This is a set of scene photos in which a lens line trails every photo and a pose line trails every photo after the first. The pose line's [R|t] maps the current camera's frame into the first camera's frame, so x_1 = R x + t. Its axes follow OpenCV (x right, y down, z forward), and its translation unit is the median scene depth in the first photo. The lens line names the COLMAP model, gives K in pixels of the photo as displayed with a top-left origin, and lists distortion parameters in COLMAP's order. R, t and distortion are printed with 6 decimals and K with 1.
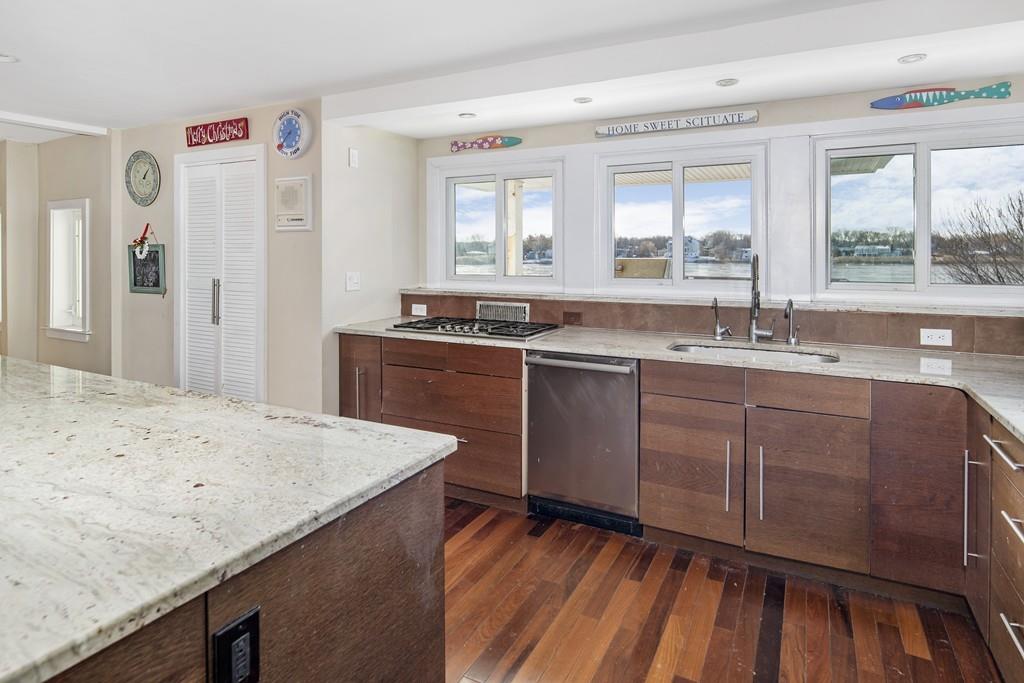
lens RADIAL K [[577.4, 0, 506.9], [0, 577.4, 336.0], [0, 0, 1]] dist [-0.012115, -0.002667]
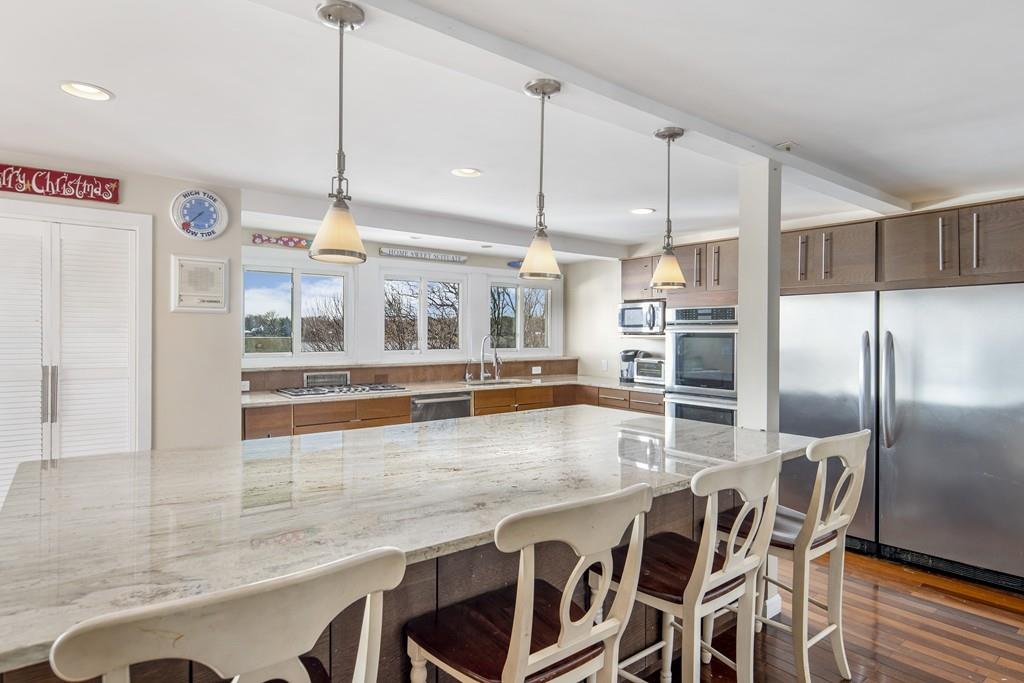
lens RADIAL K [[577.4, 0, 509.5], [0, 577.4, 341.3], [0, 0, 1]] dist [-0.012115, -0.002667]
pose [[0.386360, -0.019264, 0.922147, -1.048709], [0.119058, 0.992459, -0.029150, -0.042988], [-0.914632, 0.121051, 0.385740, 0.157349]]
